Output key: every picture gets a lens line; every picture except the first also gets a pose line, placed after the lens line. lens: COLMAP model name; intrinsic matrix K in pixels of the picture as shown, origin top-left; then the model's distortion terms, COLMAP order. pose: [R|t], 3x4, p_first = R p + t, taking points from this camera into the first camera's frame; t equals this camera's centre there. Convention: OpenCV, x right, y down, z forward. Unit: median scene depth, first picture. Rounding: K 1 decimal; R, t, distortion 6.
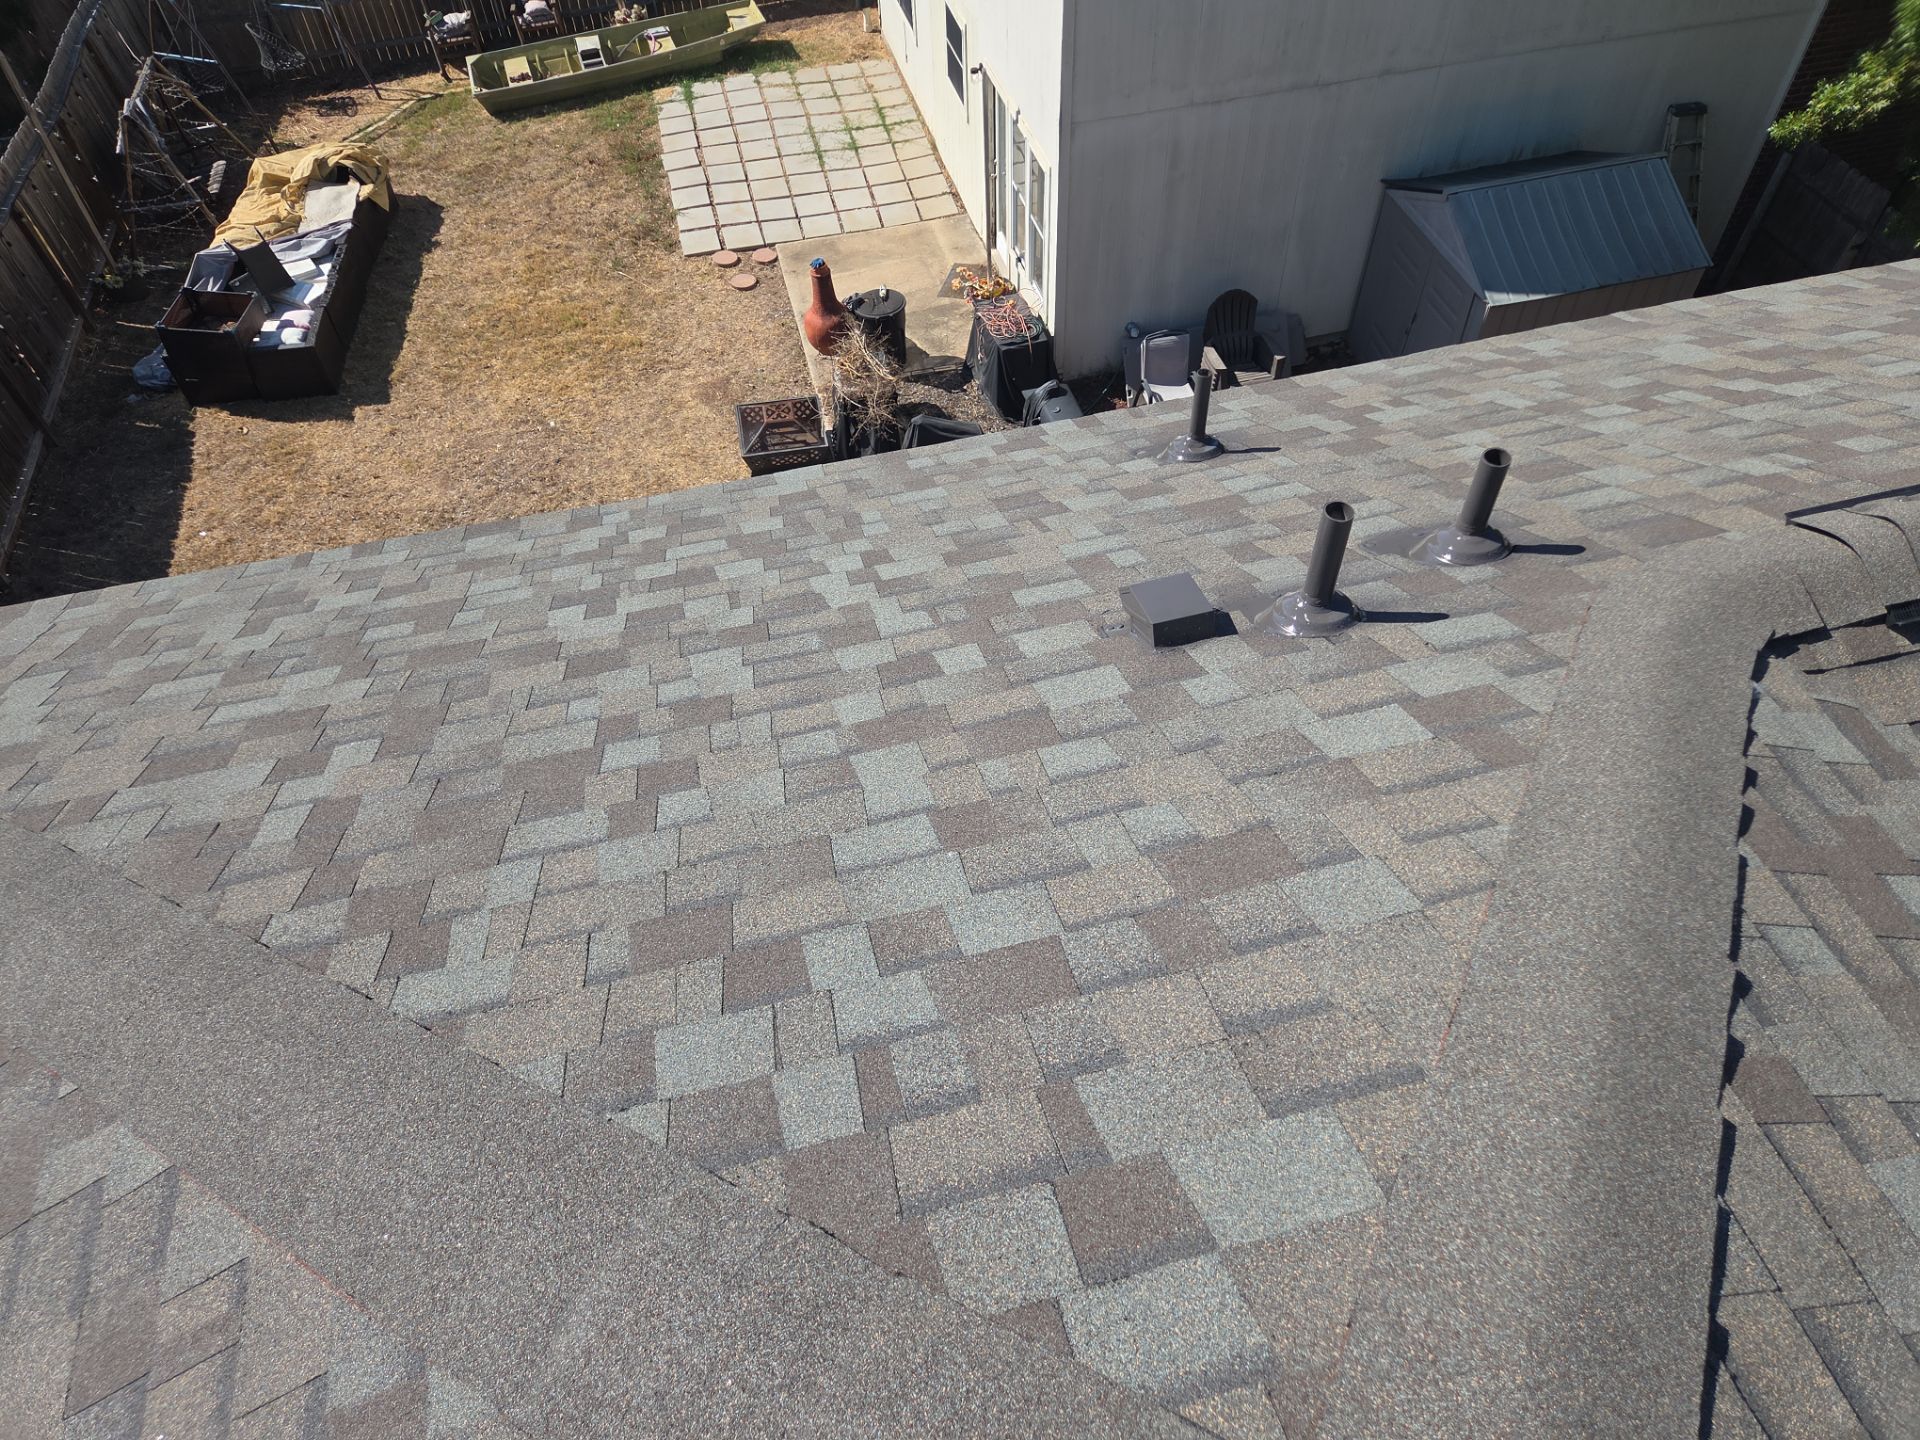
lens RADIAL K [[1281.9, 0, 973.2], [0, 1281.9, 711.7], [0, 0, 1]] dist [0.084293, -0.069206]
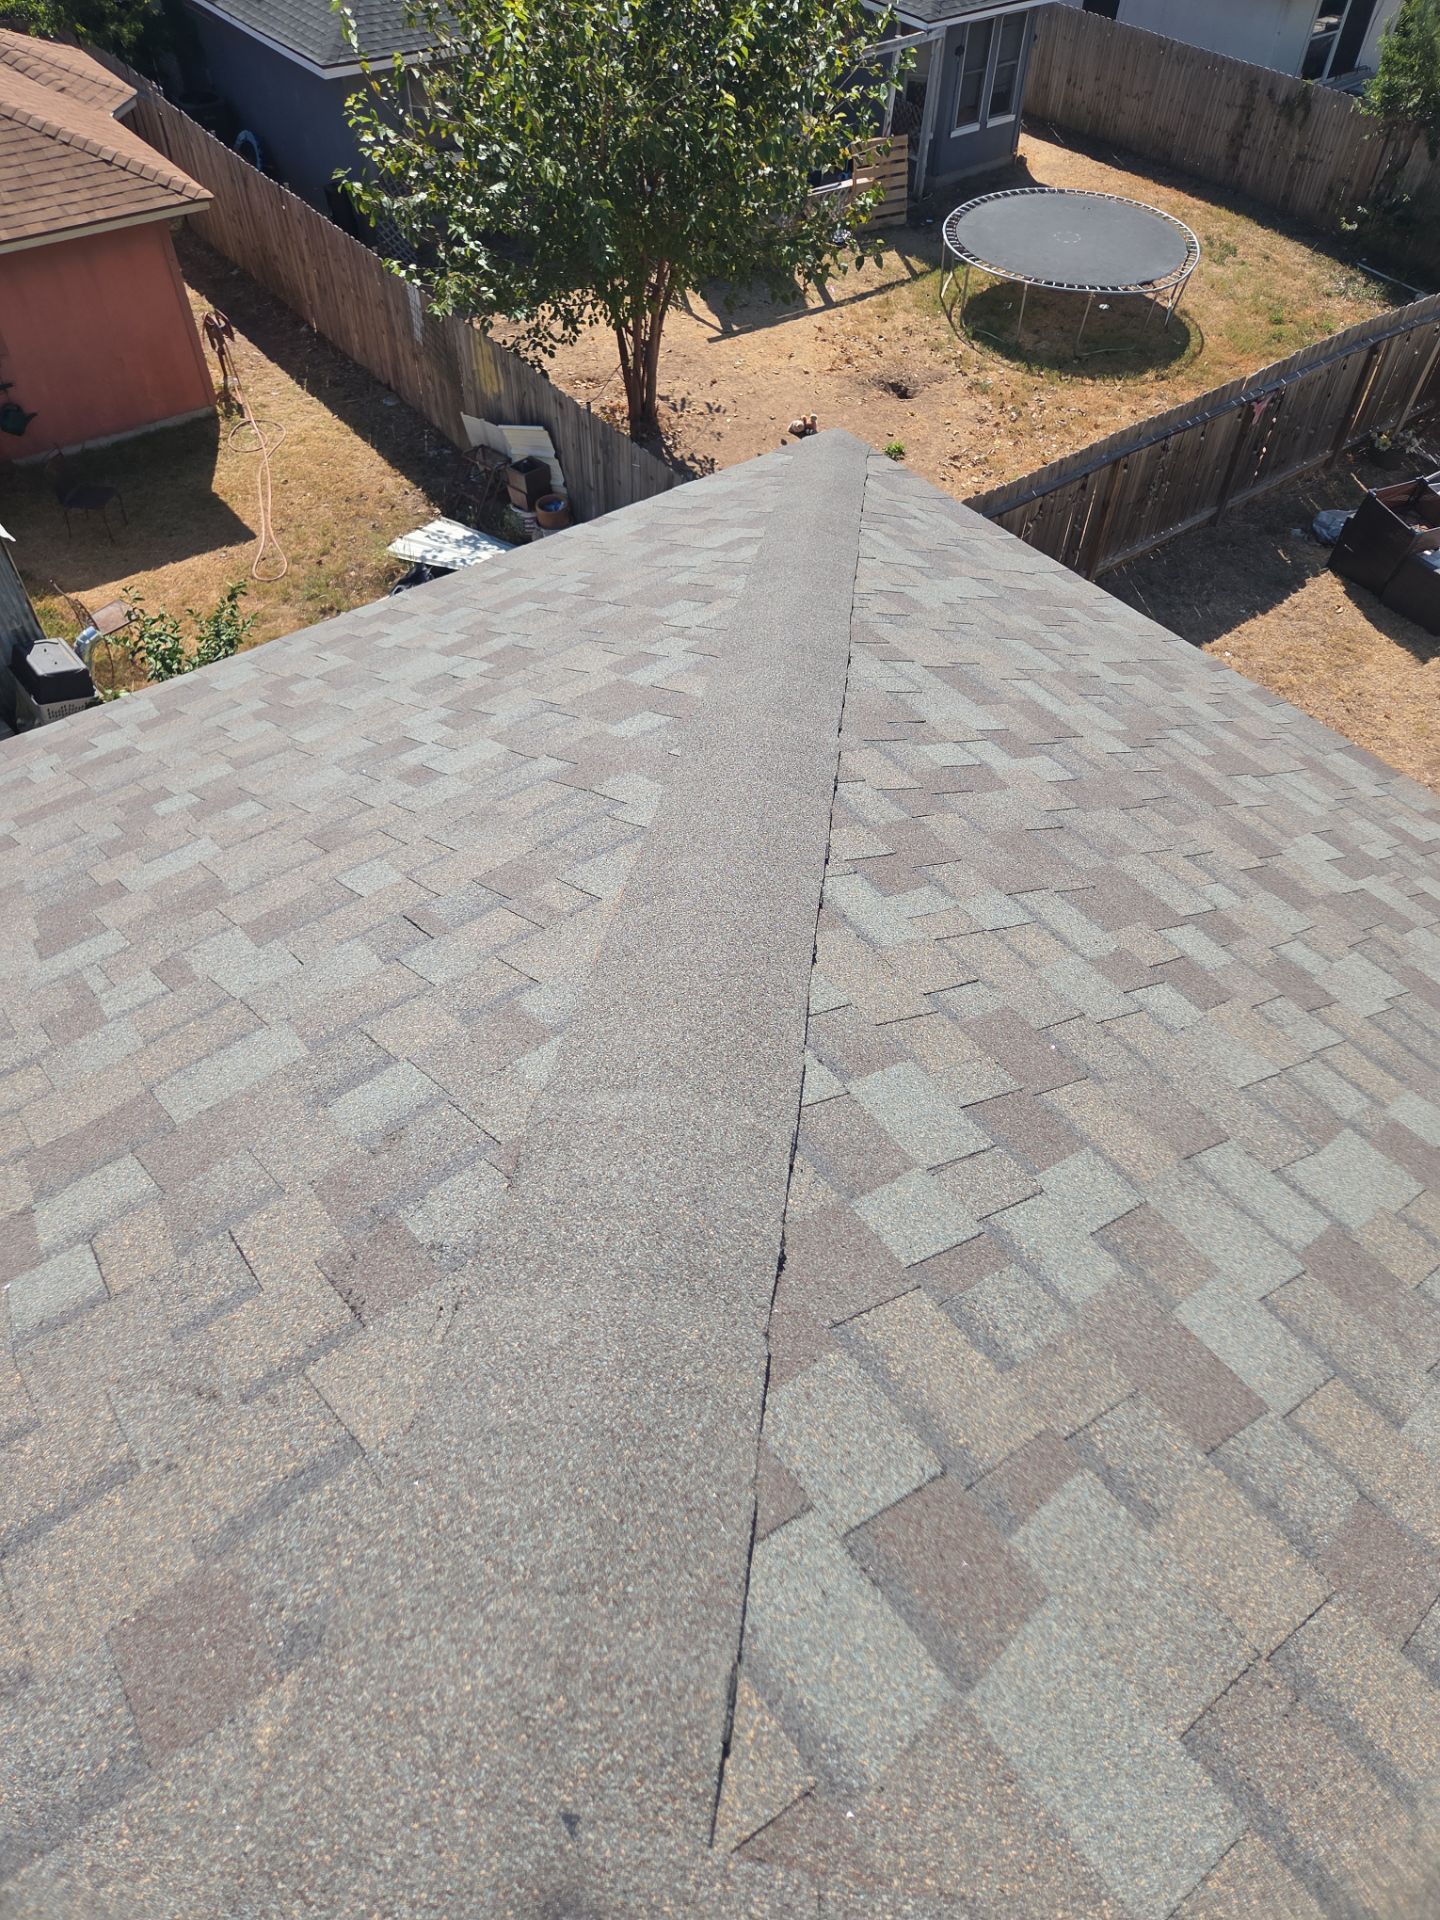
lens RADIAL K [[1286.1, 0, 746.0], [0, 1286.1, 946.2], [0, 0, 1]] dist [0.080361, -0.061719]
pose [[0.397840, 0.713599, -0.576627, 0.156641], [-0.724453, 0.629984, 0.279799, 0.007657], [0.562930, 0.306424, 0.767602, 0.118651]]
